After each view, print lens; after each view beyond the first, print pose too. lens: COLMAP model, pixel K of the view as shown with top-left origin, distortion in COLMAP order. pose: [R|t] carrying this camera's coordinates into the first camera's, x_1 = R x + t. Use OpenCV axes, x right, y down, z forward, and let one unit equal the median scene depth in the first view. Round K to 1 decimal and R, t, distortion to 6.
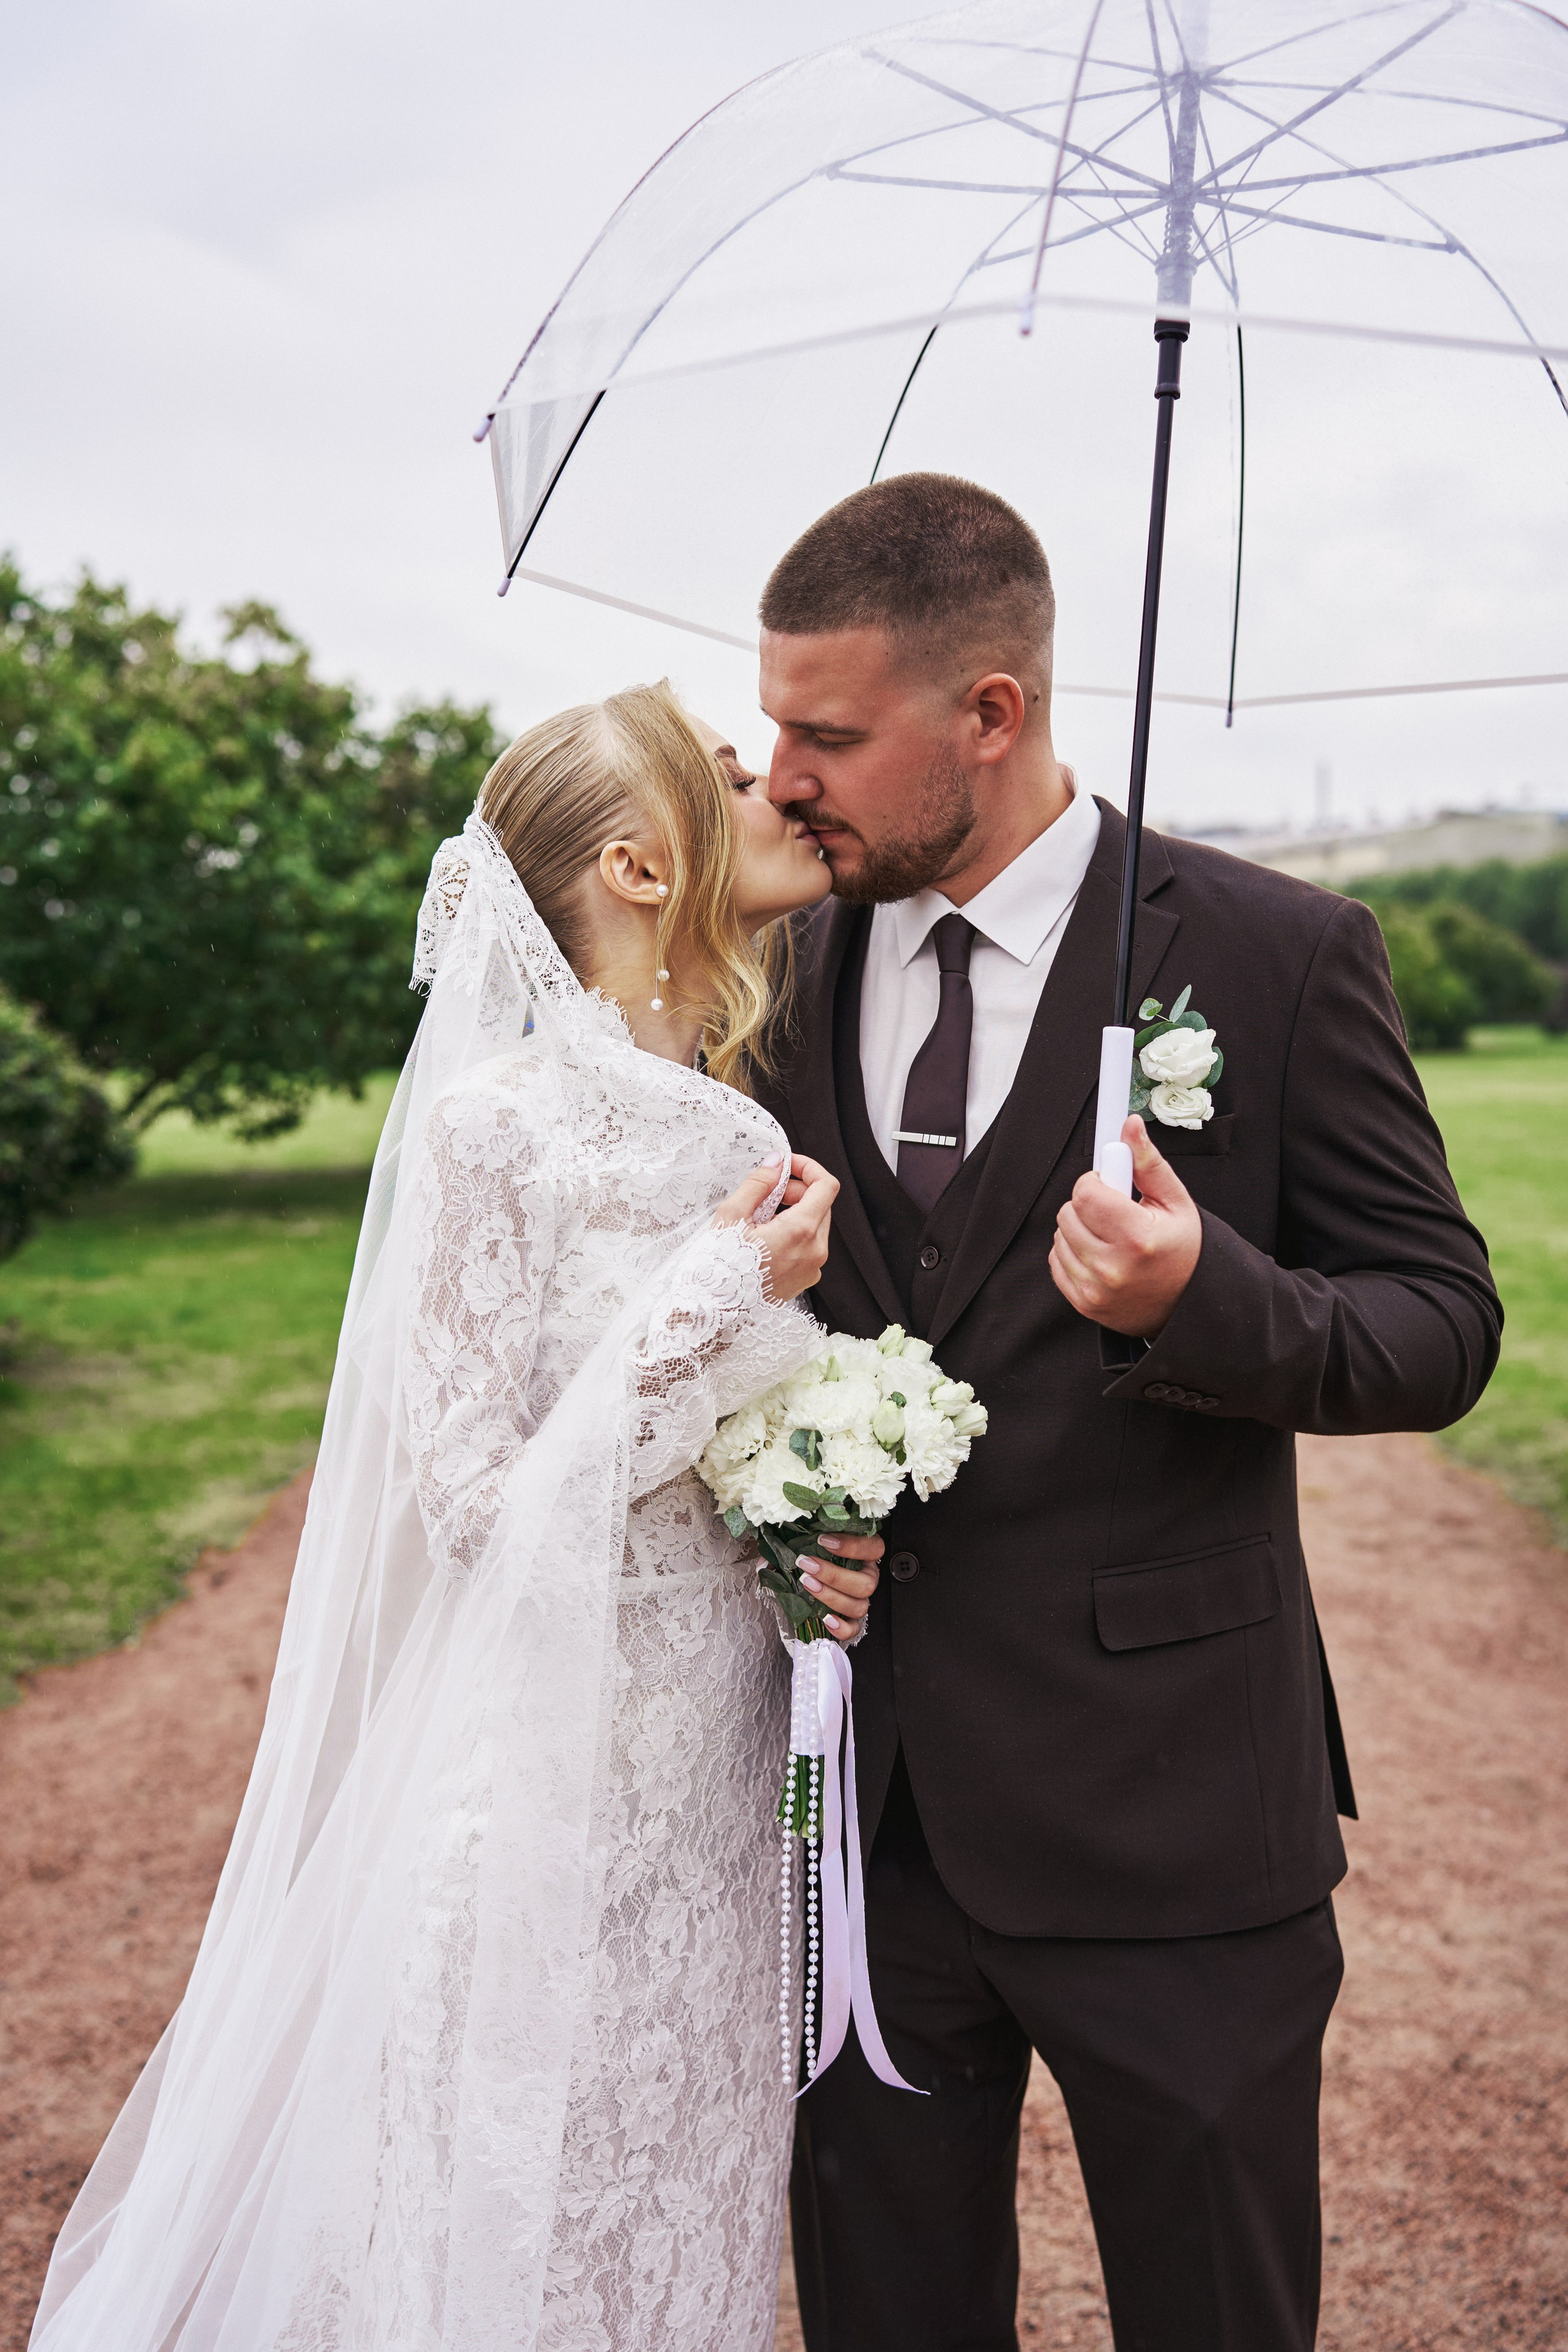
lens RADIAL K [[2194.8, 0, 768.0], [0, 2194.8, 1187.1], [0, 0, 1]] dist [-0.002714, -0.001174]
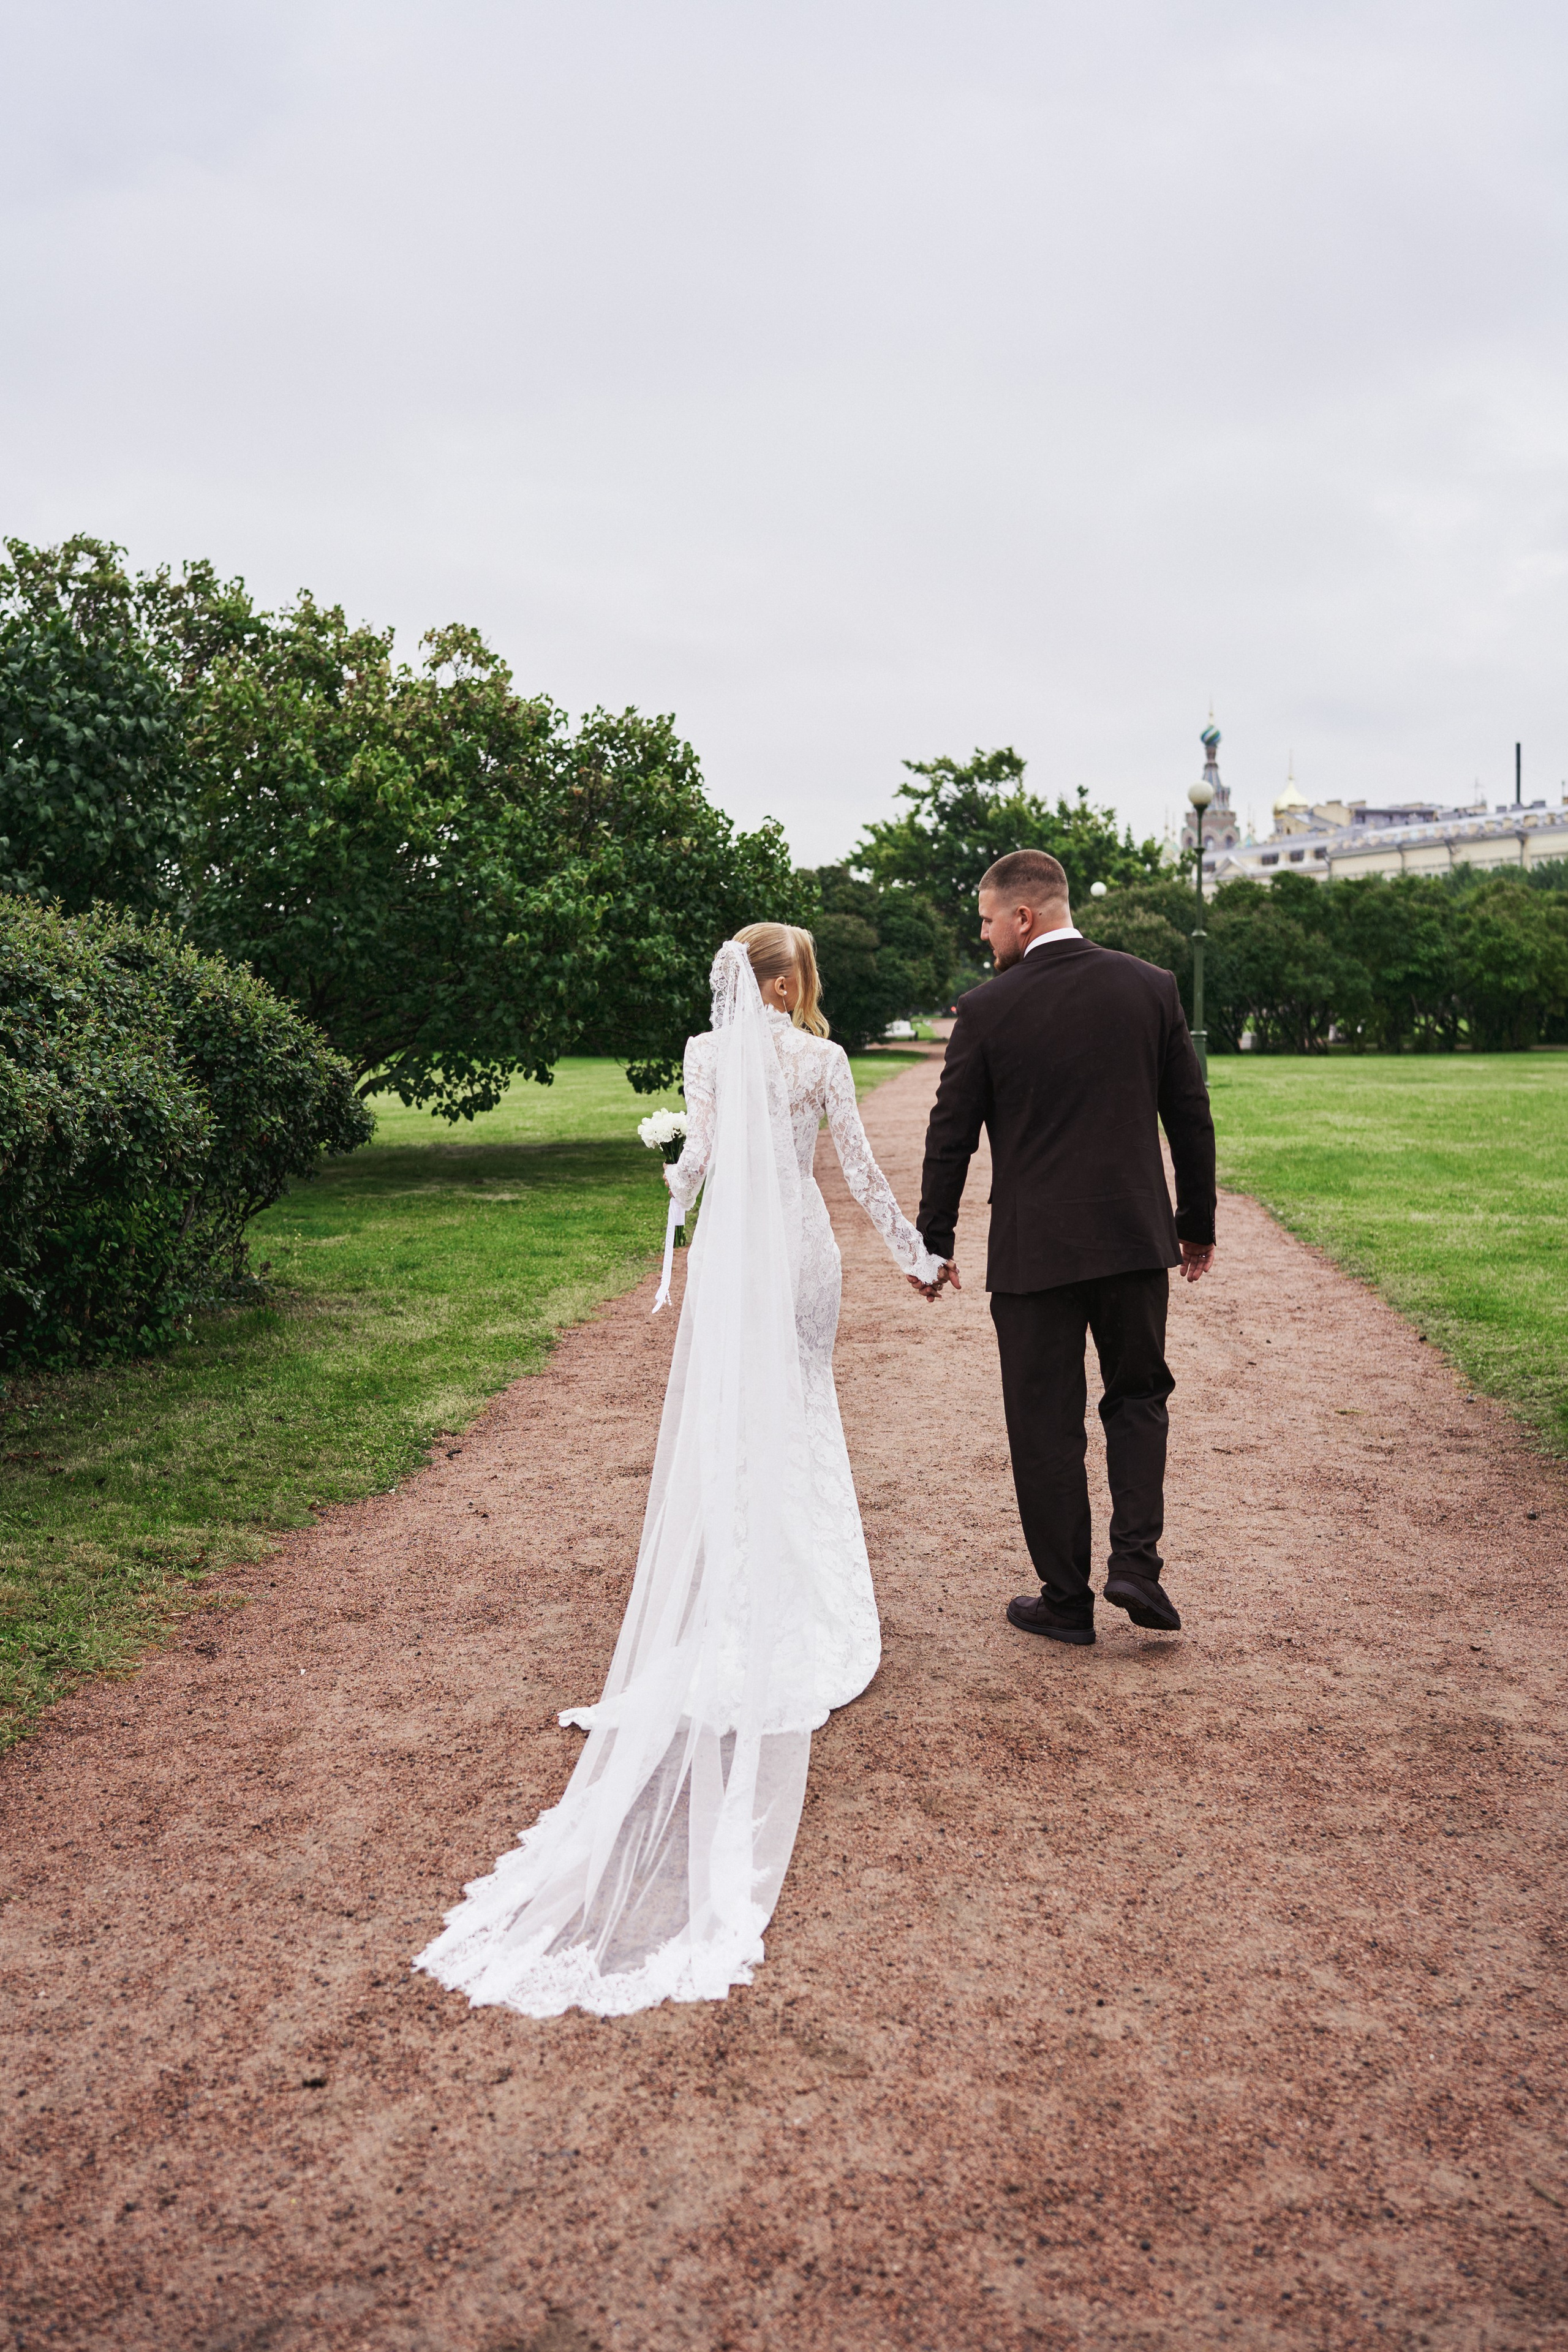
lens RADIAL K [[2194.8, 0, 768.0], [0, 2194.8, 1187.1], [0, 0, 1]] dist [-0.002714, -0.001174]
pose [[0.996831, 0.009635, -0.078959, 0.012553], [-0.009116, 0.999934, 0.006938, 0.005463], [0.079020, -0.006196, 0.996854, -0.102536]]
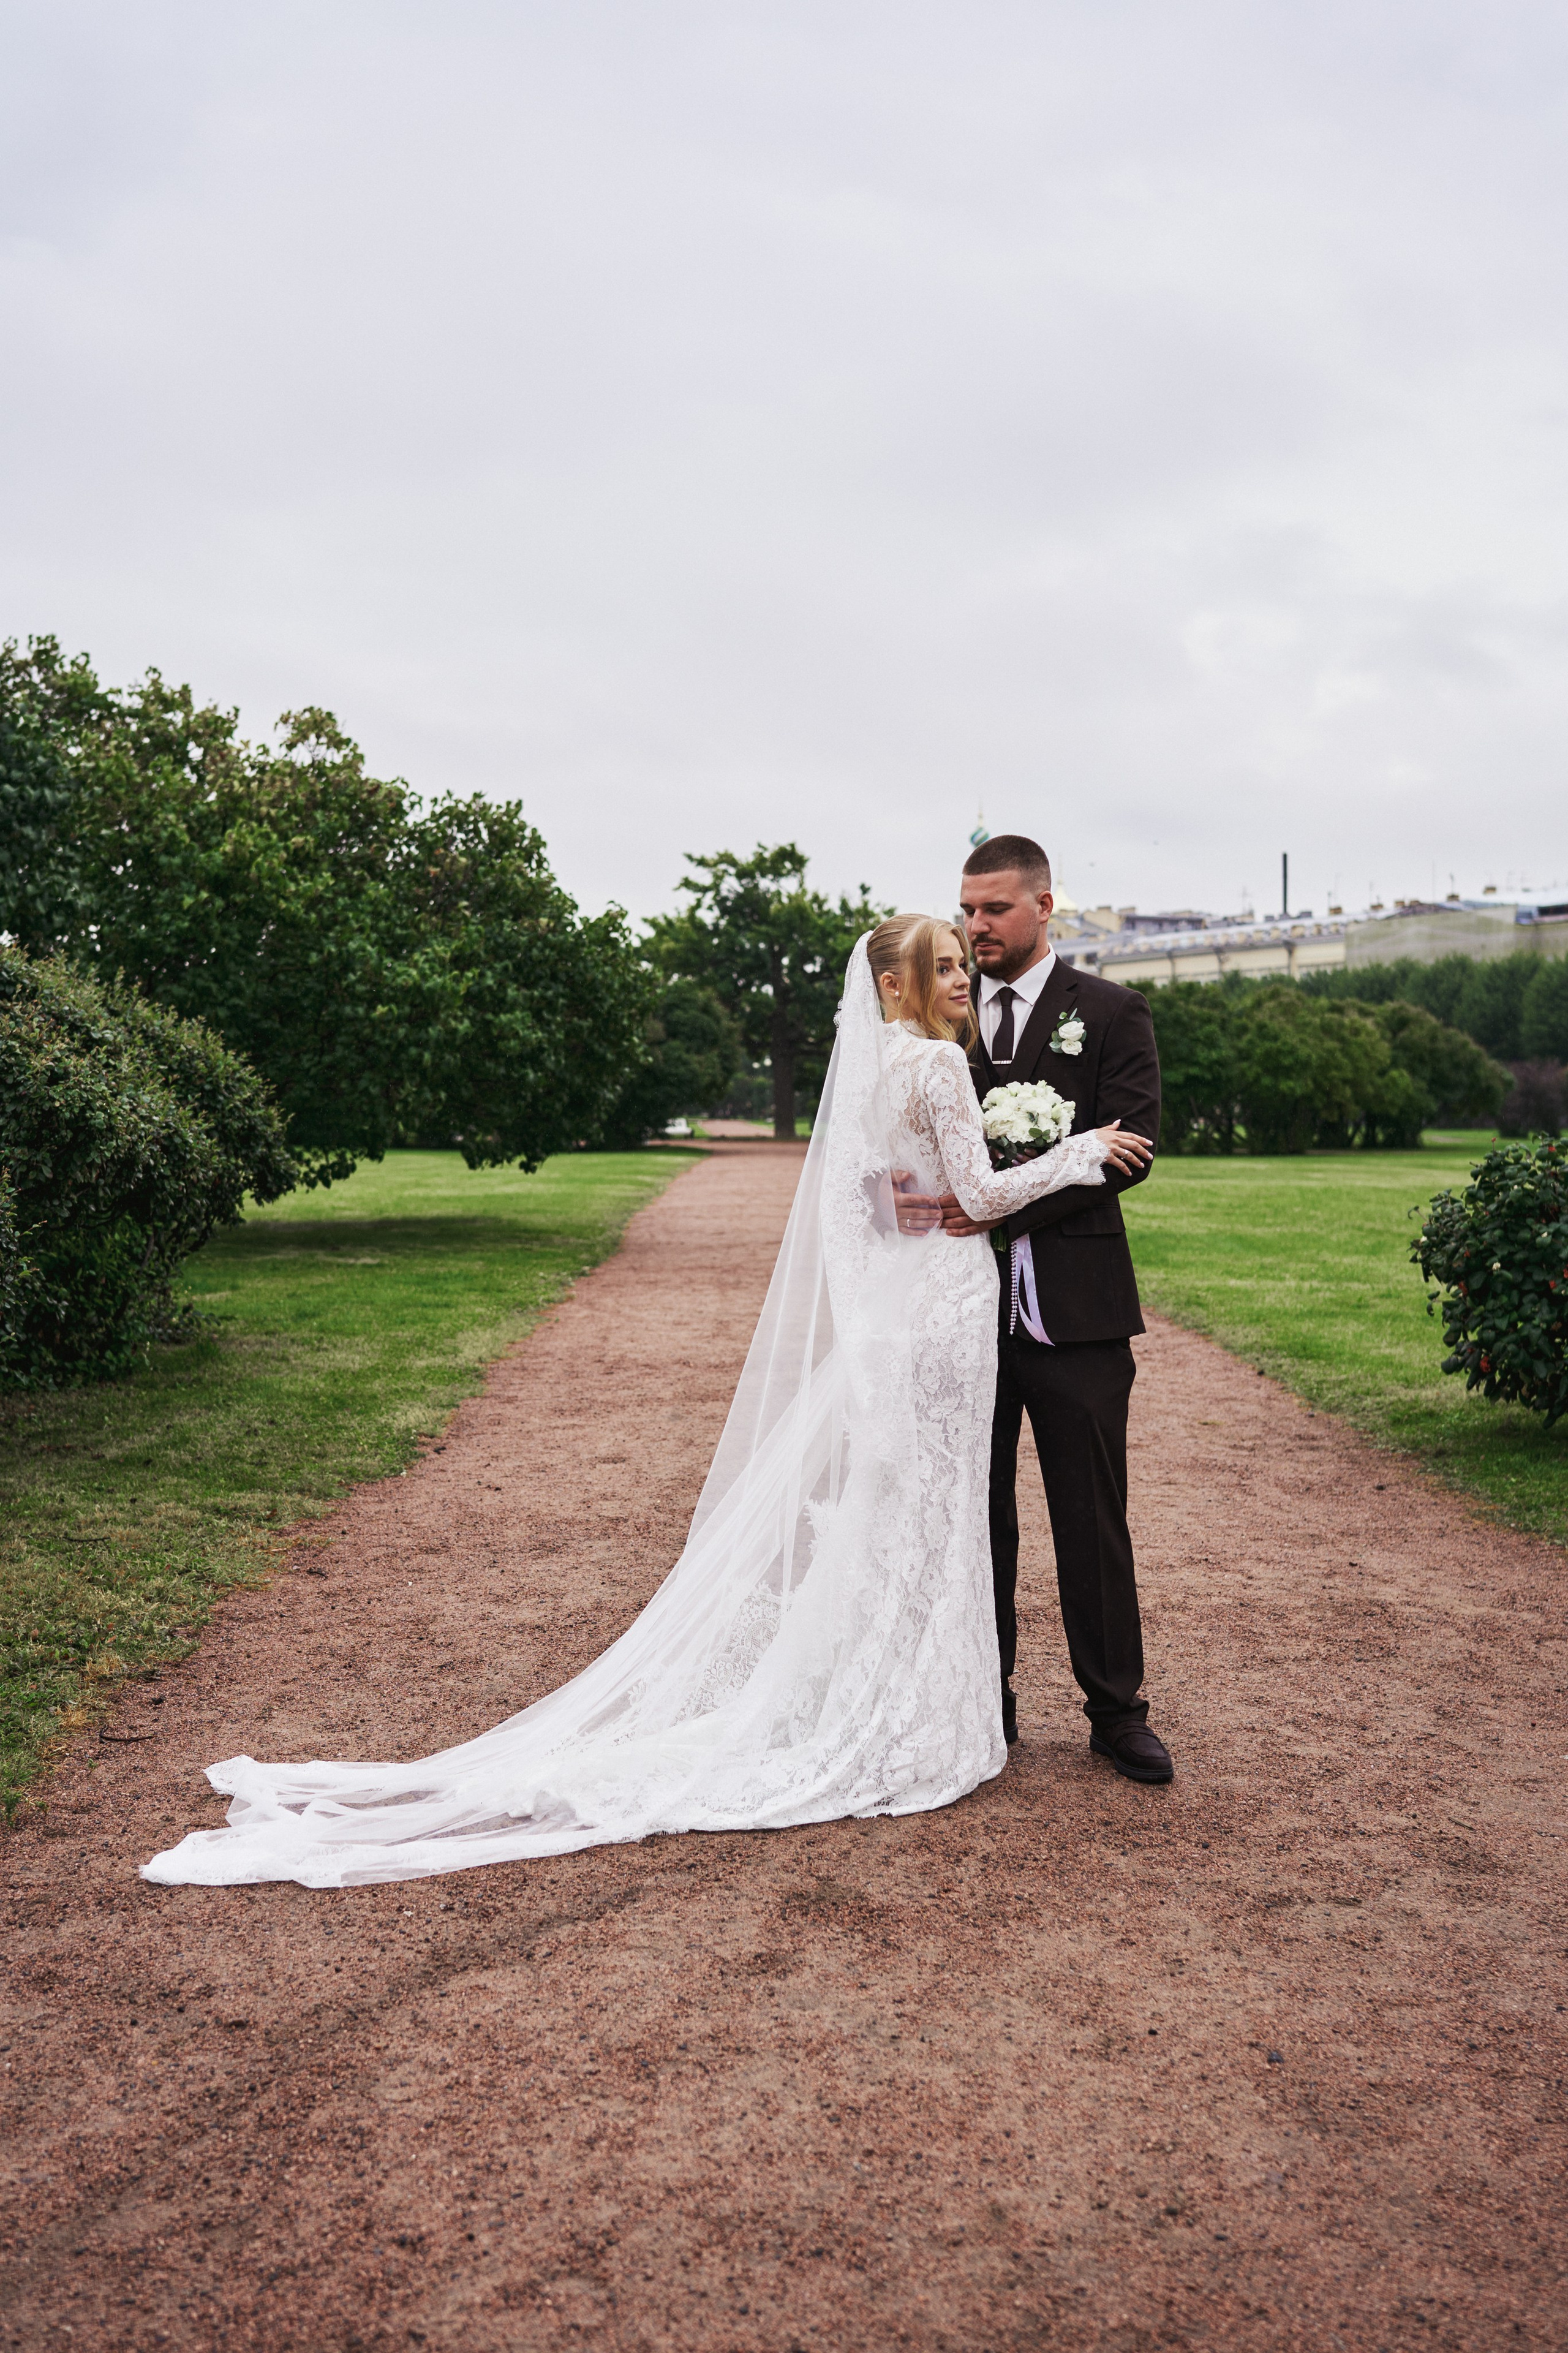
lens RADIAL K [[2274.3, 0, 774.1], [0, 2274.3, 1172.4], [0, 0, 1]] dist [0.001200, -0.003558]
pose [[0.999465, 0.017818, 0.027432, -0.030408], [-0.016513, 0.998755, -0.047073, 0.025824], [-0.028237, 0.046595, 0.998515, -0.196229]]
